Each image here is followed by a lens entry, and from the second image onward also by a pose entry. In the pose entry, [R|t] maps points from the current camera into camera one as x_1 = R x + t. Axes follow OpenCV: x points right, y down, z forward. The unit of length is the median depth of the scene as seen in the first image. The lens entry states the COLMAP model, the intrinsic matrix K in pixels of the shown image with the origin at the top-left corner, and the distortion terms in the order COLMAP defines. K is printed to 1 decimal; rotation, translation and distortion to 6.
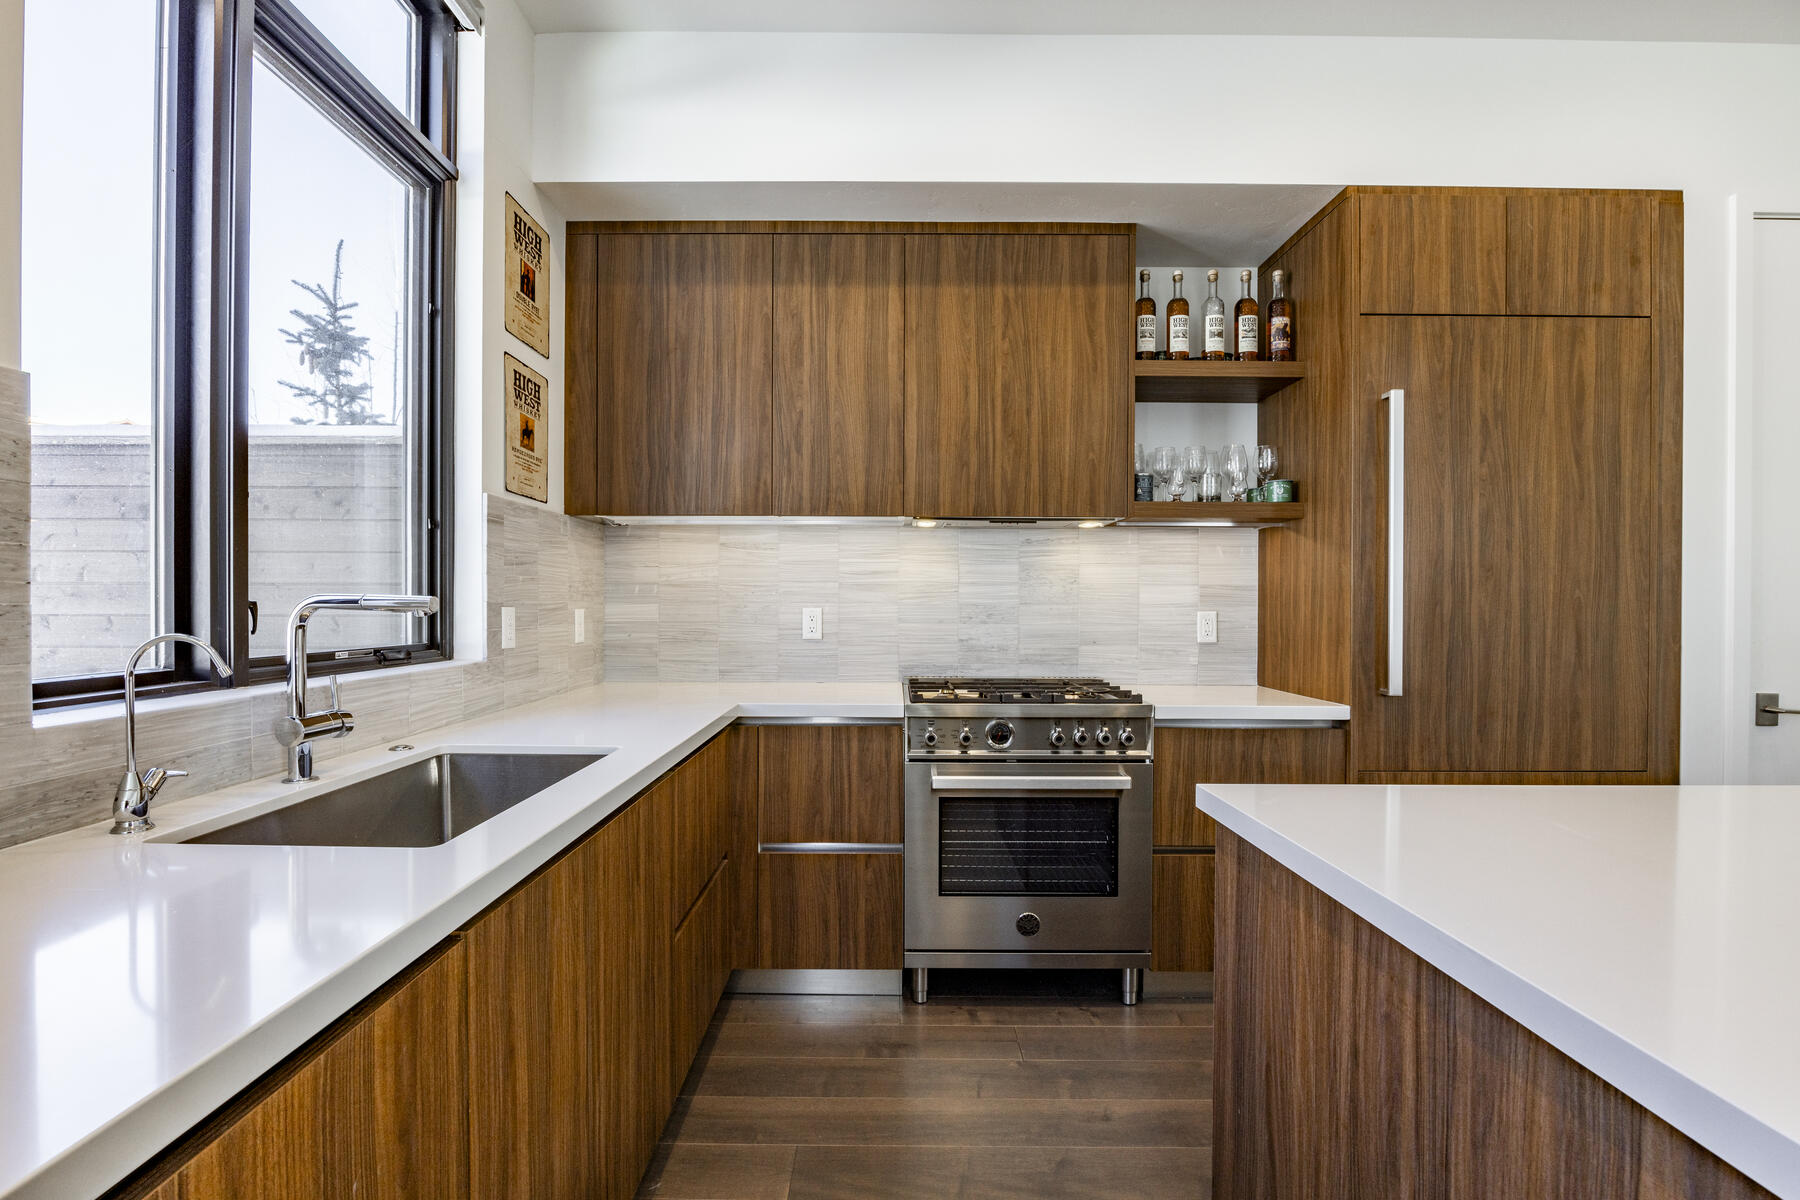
lens RADIAL K [[794.6, 0, 867.9], [0, 794.6, 610.2], [0, 0, 1]] dist [-0.016507, 0.001668]
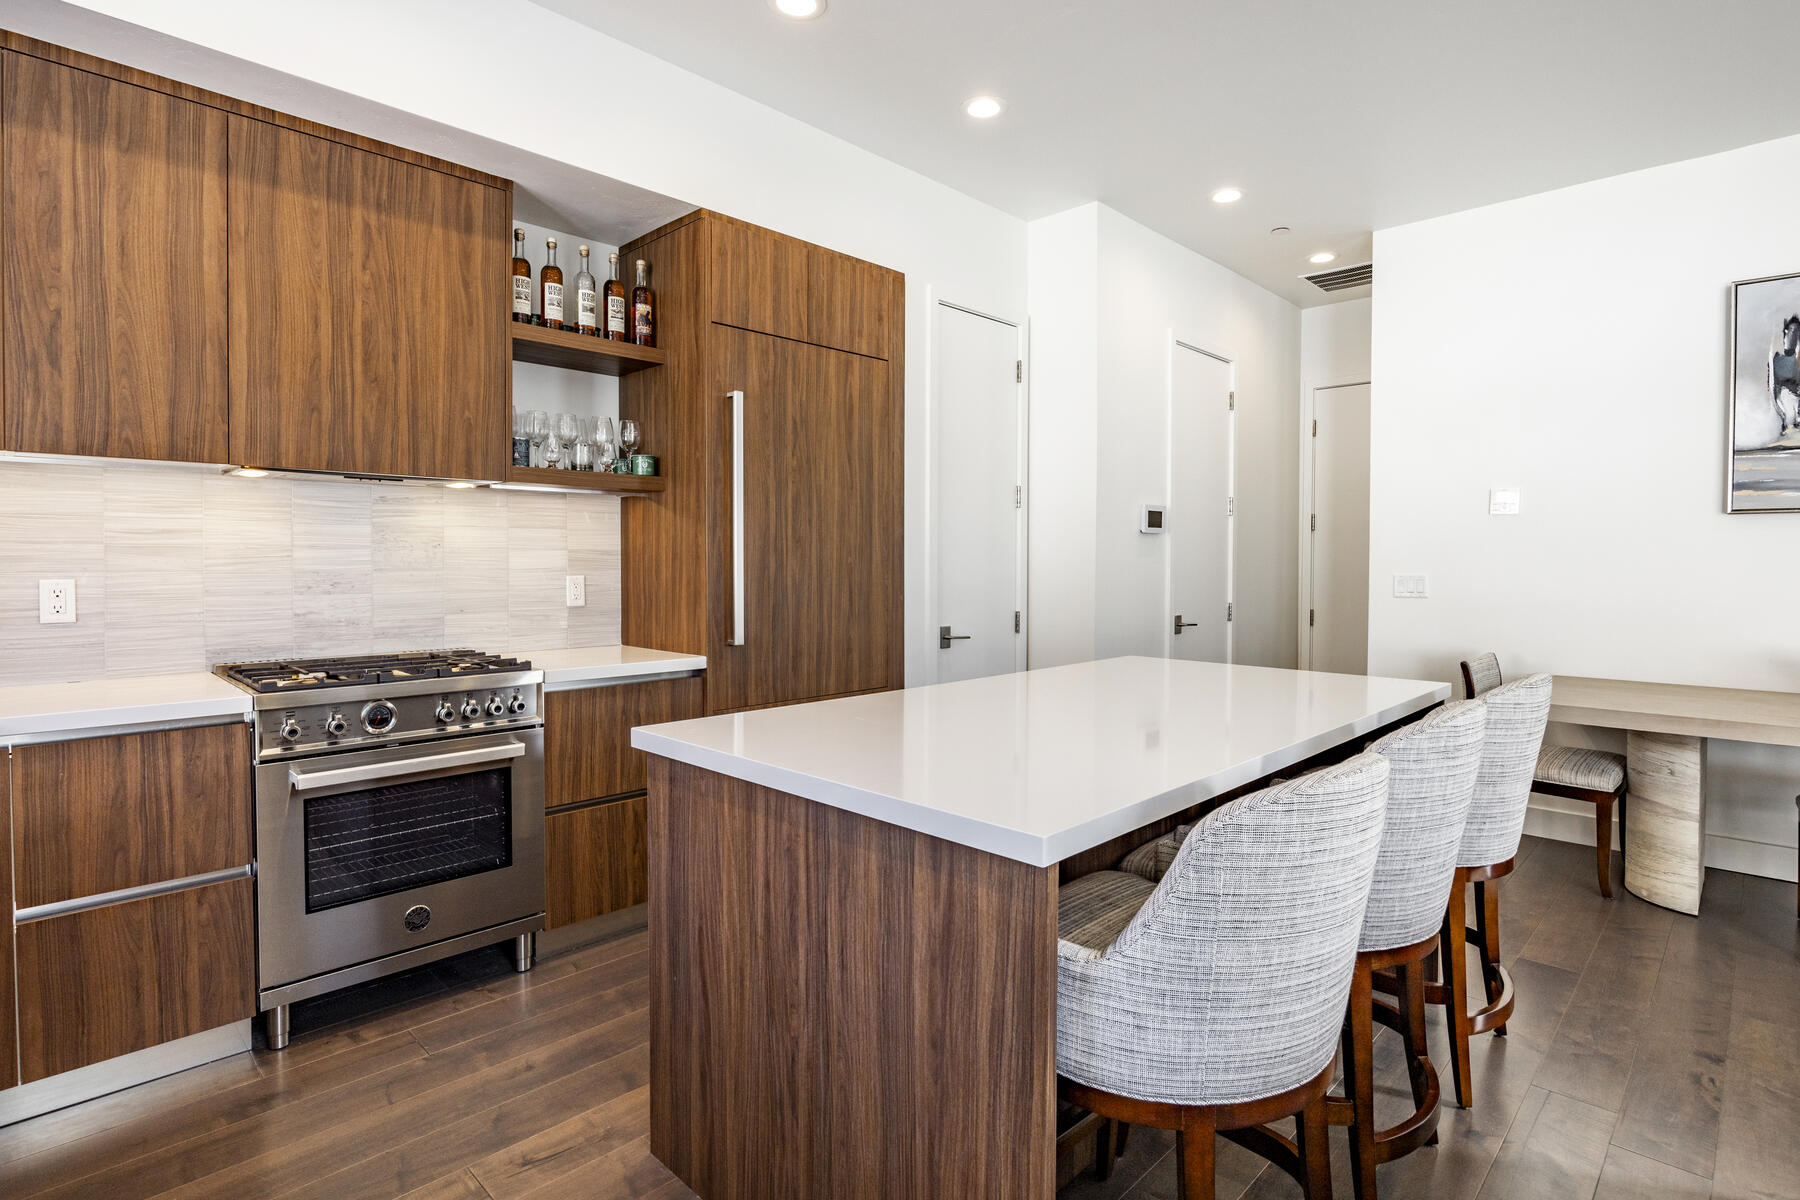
lens RADIAL K [[925.3, 0, 906.0], [0, 925.3, 576.4], [0, 0, 1]] dist [-0.014589, -0.000596]
pose [[0.682854, -0.016509, 0.730368, -0.185356], [0.006390, 0.999841, 0.016626, -0.017900], [-0.730526, -0.006686, 0.682852, -0.150503]]
